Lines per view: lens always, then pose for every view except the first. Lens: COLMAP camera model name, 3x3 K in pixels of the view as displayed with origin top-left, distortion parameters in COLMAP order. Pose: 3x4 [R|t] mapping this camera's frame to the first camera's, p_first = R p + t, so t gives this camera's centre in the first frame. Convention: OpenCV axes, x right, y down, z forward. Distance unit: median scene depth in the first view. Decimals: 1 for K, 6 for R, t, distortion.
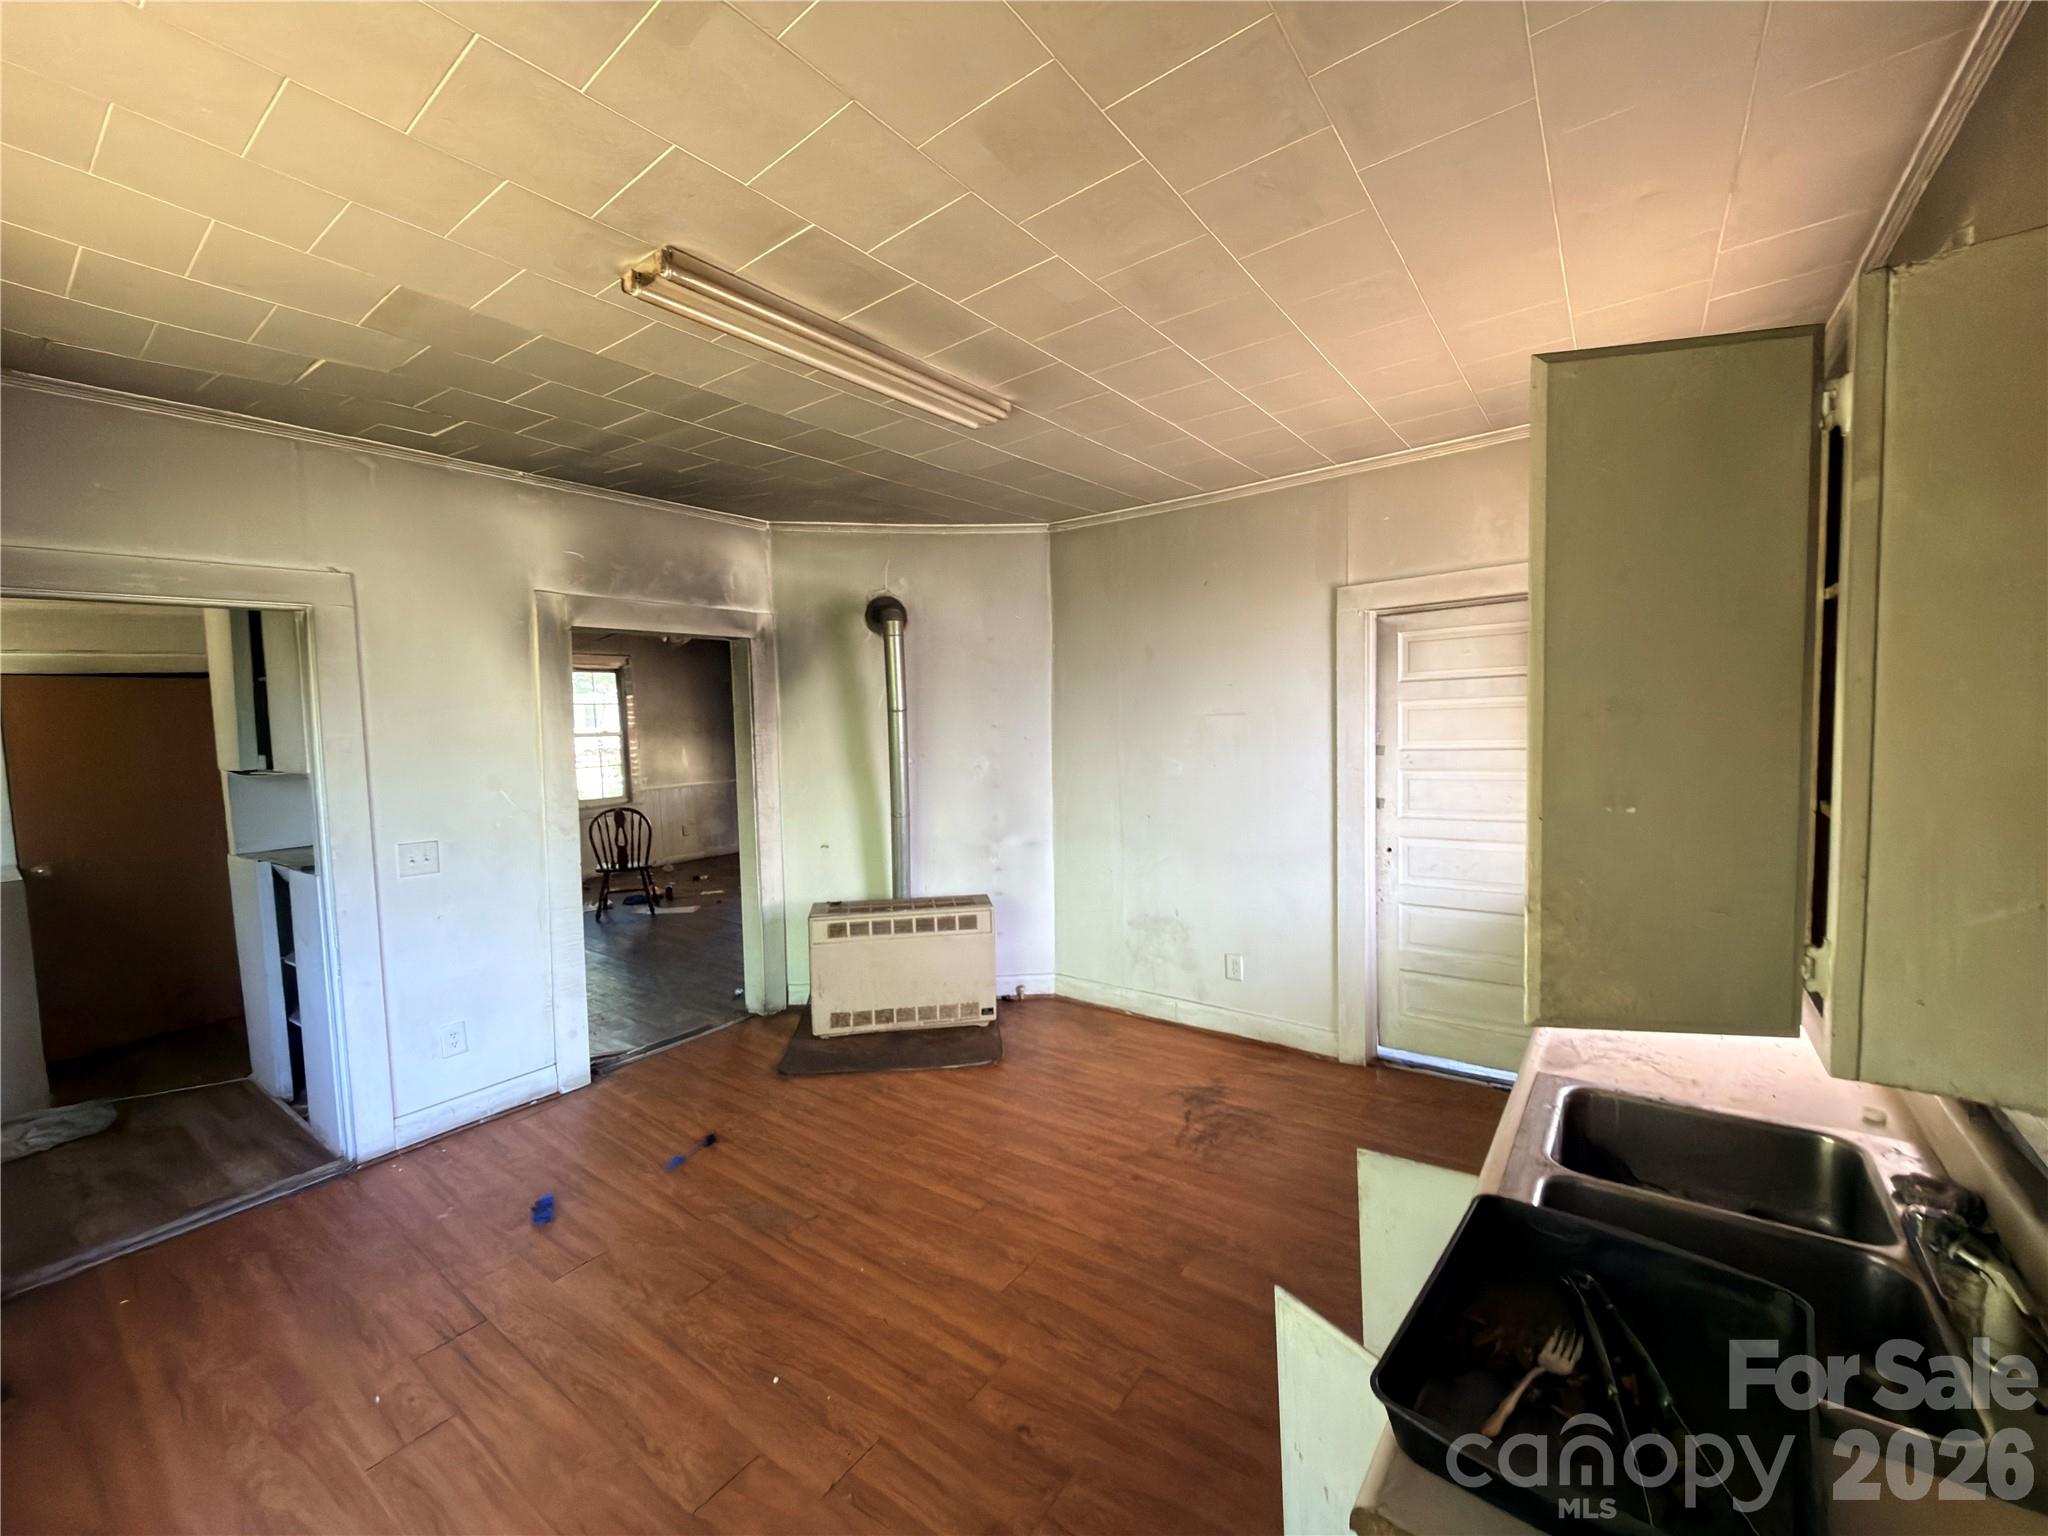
lens RADIAL K [[820.3, 0, 1027.9], [0, 820.3, 776.8], [0, 0, 1]] dist [0.002646, 0.000474]
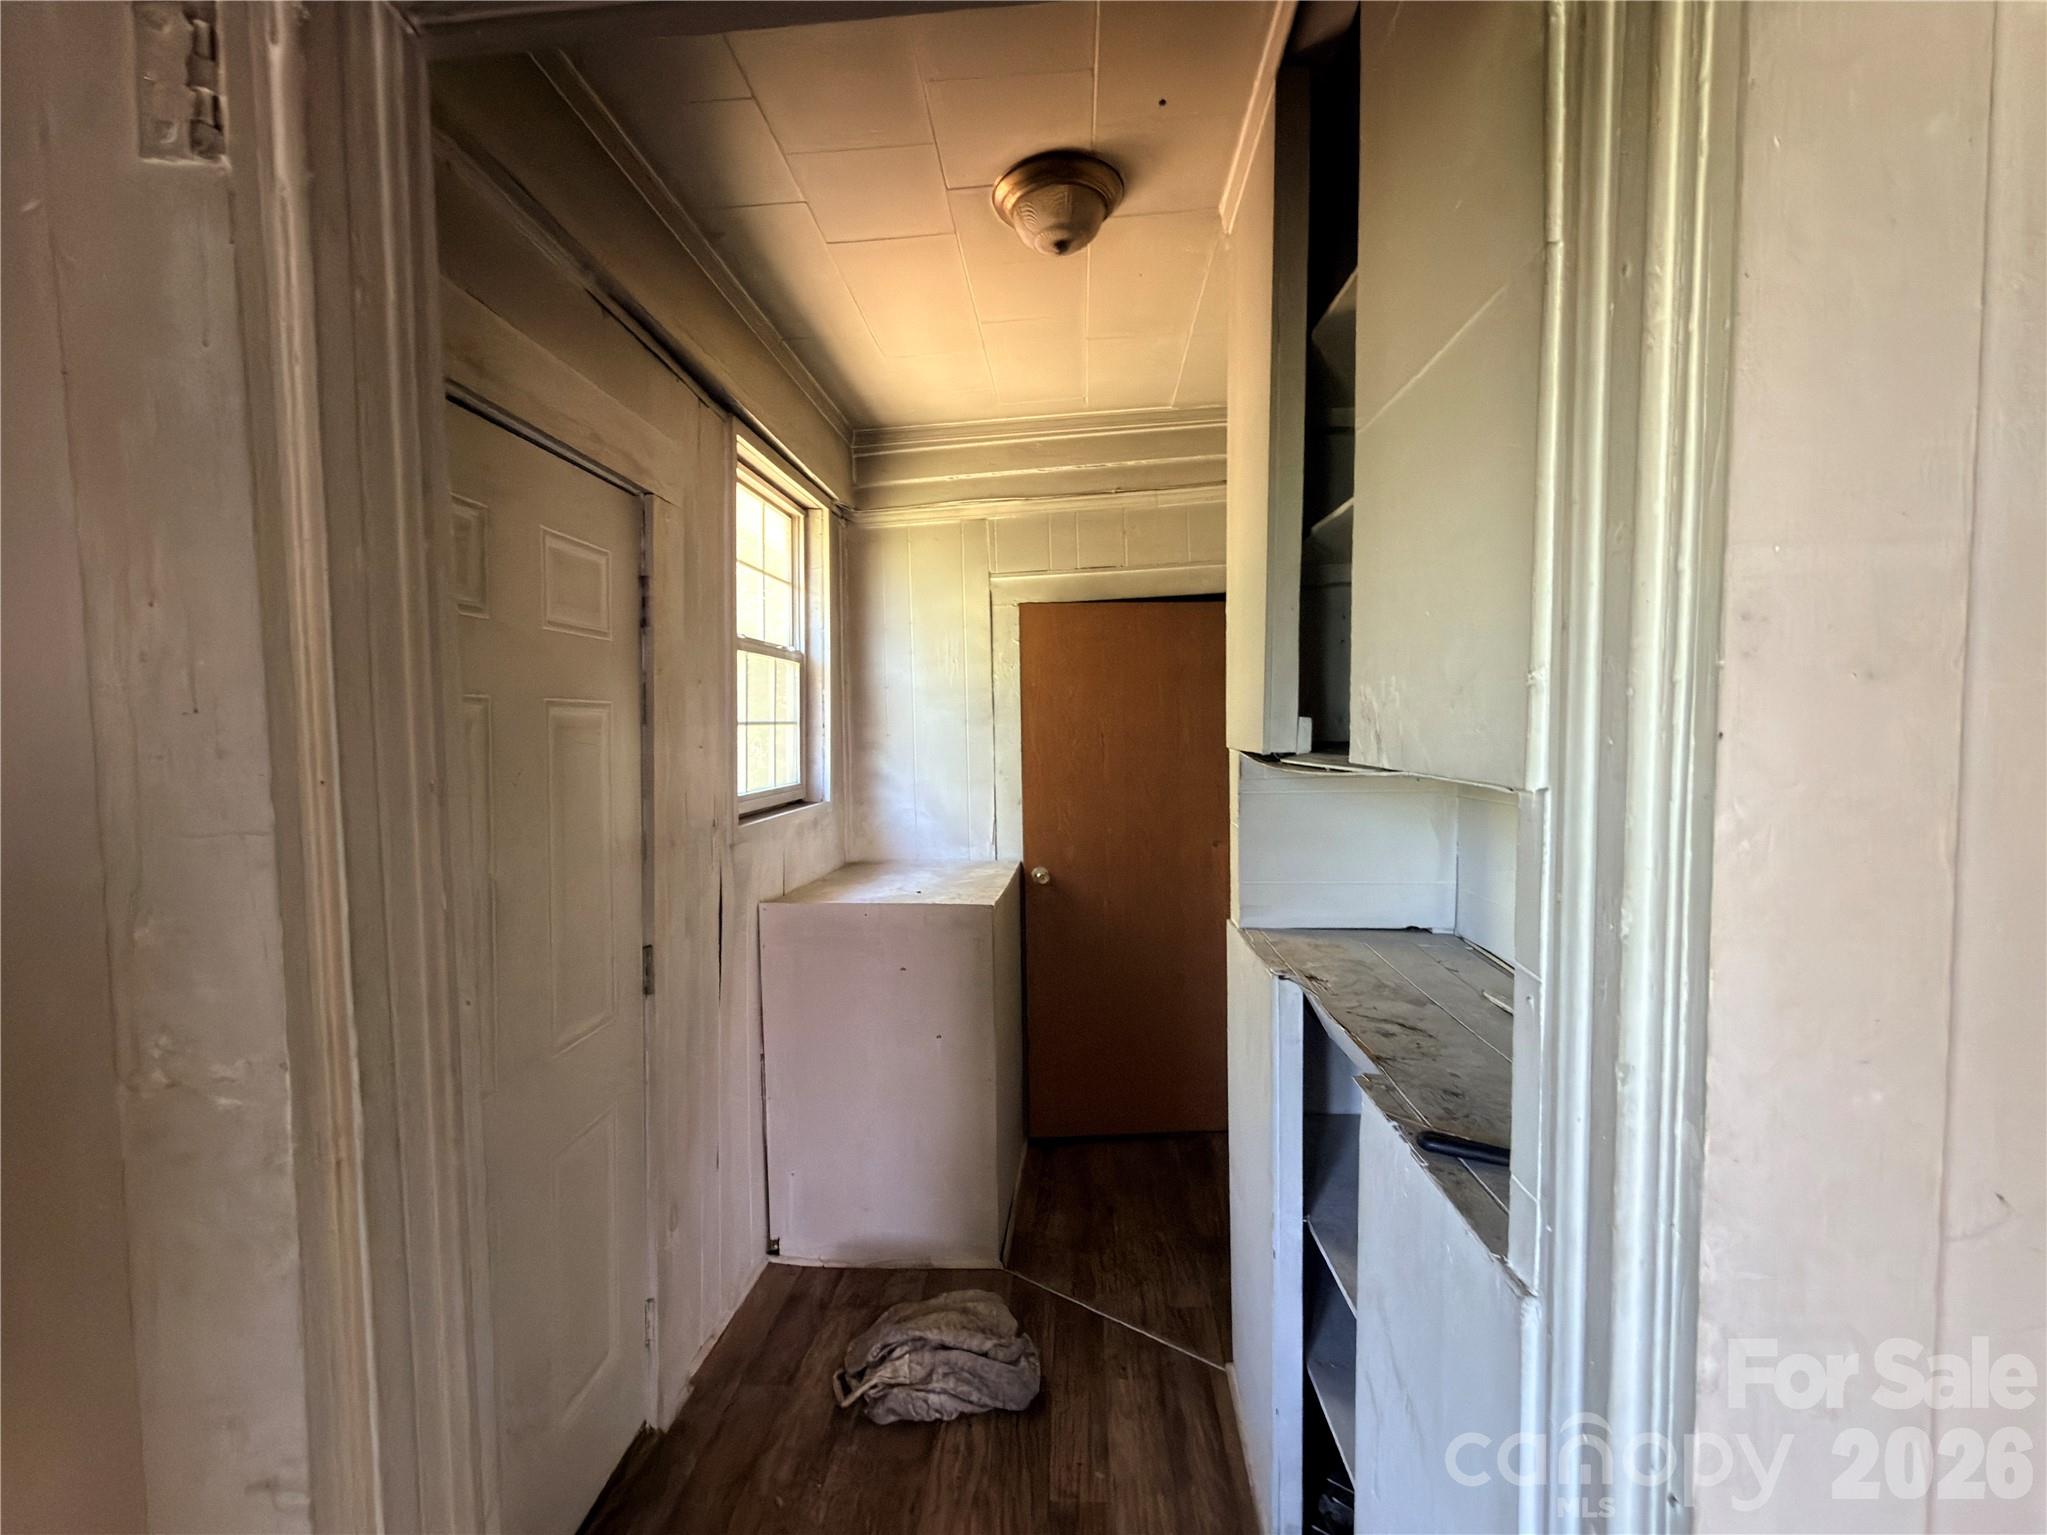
lens RADIAL K [[819.9, 0, 1027.4], [0, 819.9, 776.3], [0, 0, 1]] dist [0.002646, 0.000474]
pose [[0.527688, 0.072976, -0.846298, -0.737731], [-0.060335, 0.997006, 0.048351, -0.009561], [0.847293, 0.025547, 0.530511, 0.748560]]
